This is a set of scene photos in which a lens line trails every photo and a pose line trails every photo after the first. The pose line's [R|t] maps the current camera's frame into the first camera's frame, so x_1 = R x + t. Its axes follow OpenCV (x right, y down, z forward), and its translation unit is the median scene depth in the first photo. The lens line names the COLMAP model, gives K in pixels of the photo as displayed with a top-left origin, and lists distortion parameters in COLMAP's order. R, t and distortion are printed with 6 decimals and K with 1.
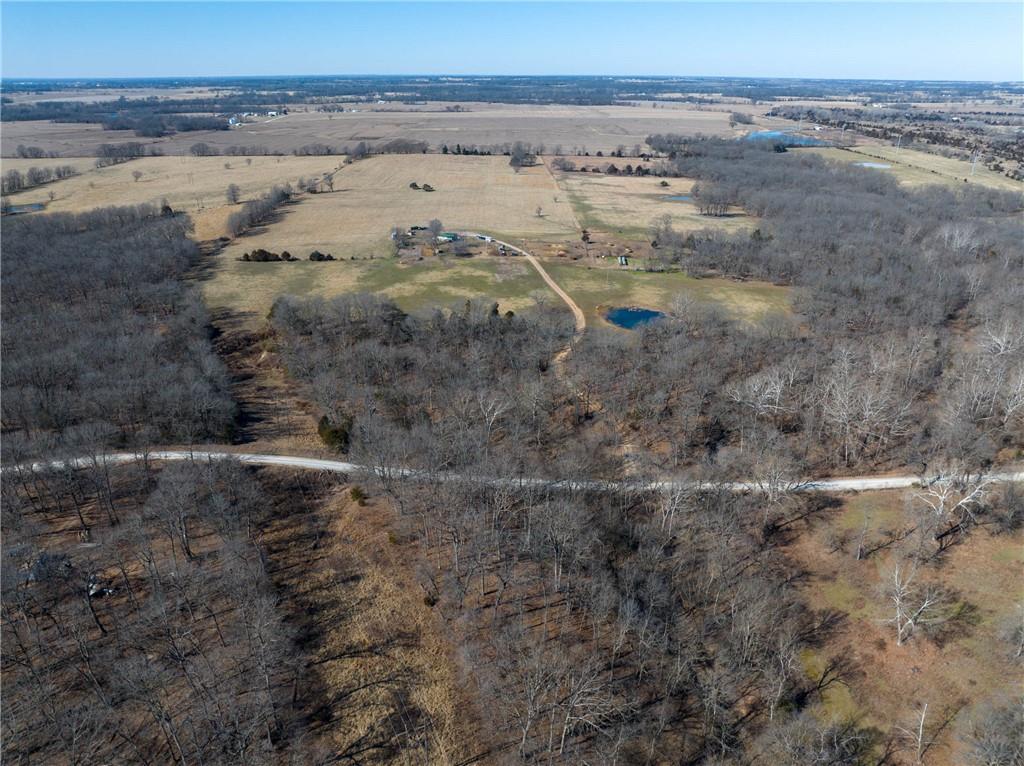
lens RADIAL K [[730.7, 0, 511.9], [0, 730.7, 383.5], [0, 0, 1]] dist [-0.053981, 0.026417]
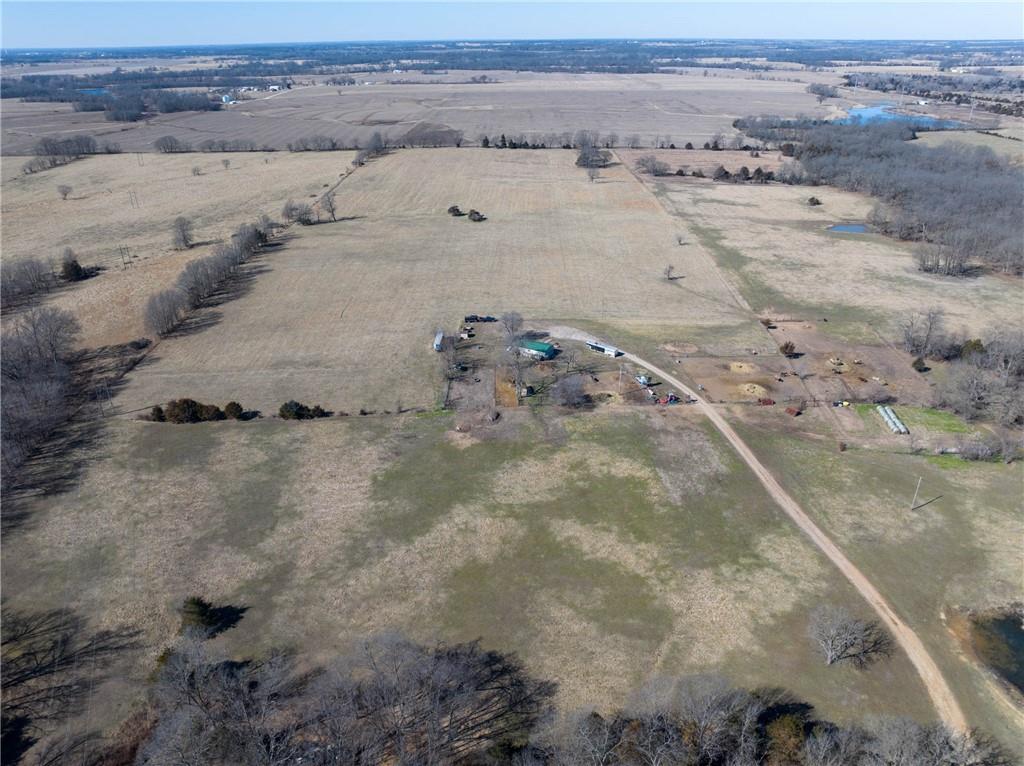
lens RADIAL K [[730.7, 0, 511.2], [0, 730.7, 375.6], [0, 0, 1]] dist [-0.053981, 0.026417]
pose [[0.999748, -0.001826, -0.022371, -0.048697], [0.002561, 0.999457, 0.032849, -0.101942], [0.022299, -0.032898, 0.999210, 0.231612]]
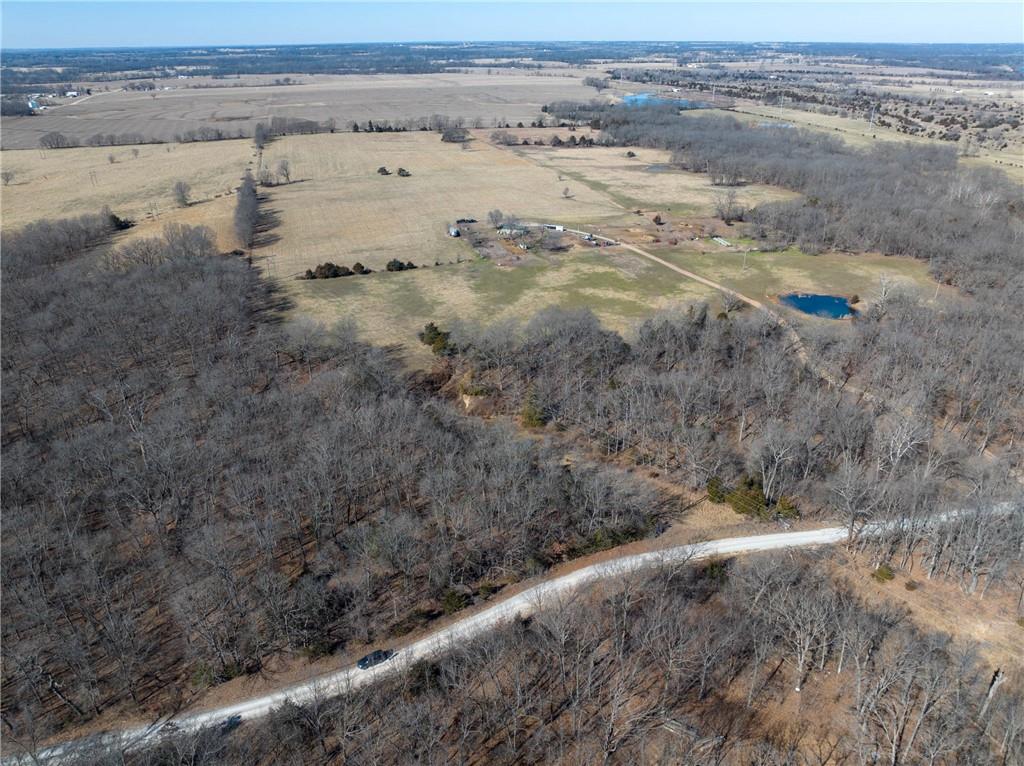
lens RADIAL K [[730.7, 0, 512.2], [0, 730.7, 384.0], [0, 0, 1]] dist [-0.053981, 0.026417]
pose [[0.958918, -0.129847, 0.252223, -0.173736], [0.119729, 0.991275, 0.055125, -0.033482], [-0.257180, -0.022662, 0.966098, 0.076112]]
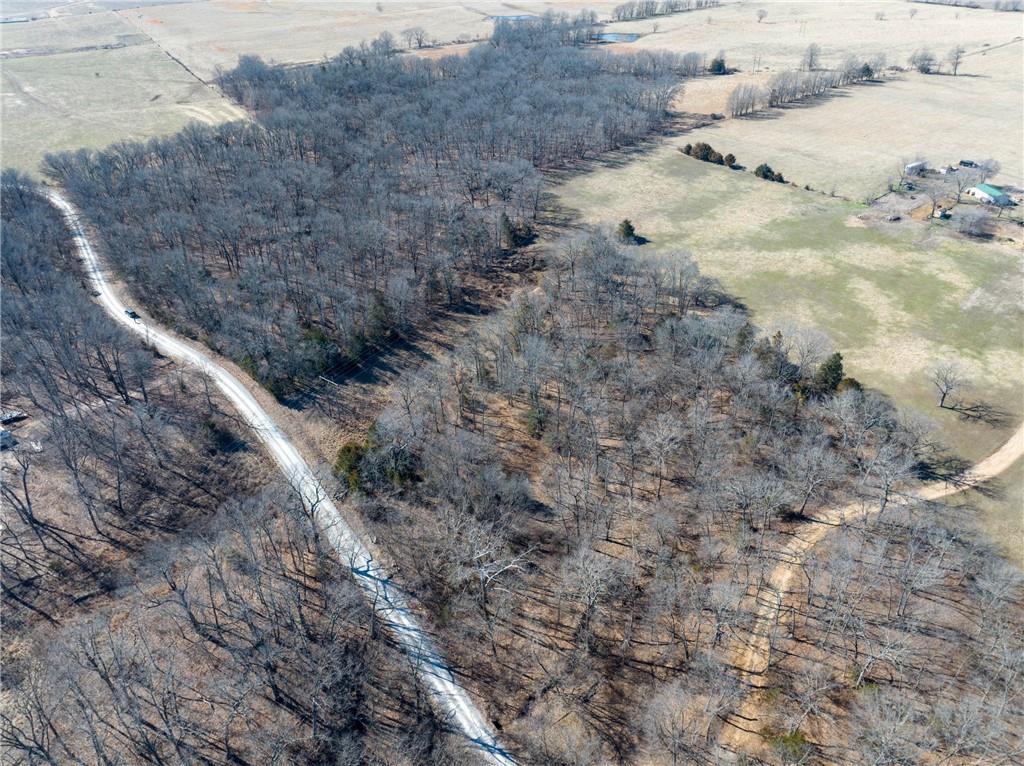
lens RADIAL K [[730.7, 0, 514.6], [0, 730.7, 385.3], [0, 0, 1]] dist [-0.053981, 0.026417]
pose [[0.580019, 0.451608, -0.677959, 0.079231], [-0.302376, 0.892157, 0.335597, -0.071641], [0.756404, 0.010346, 0.654023, 0.165017]]
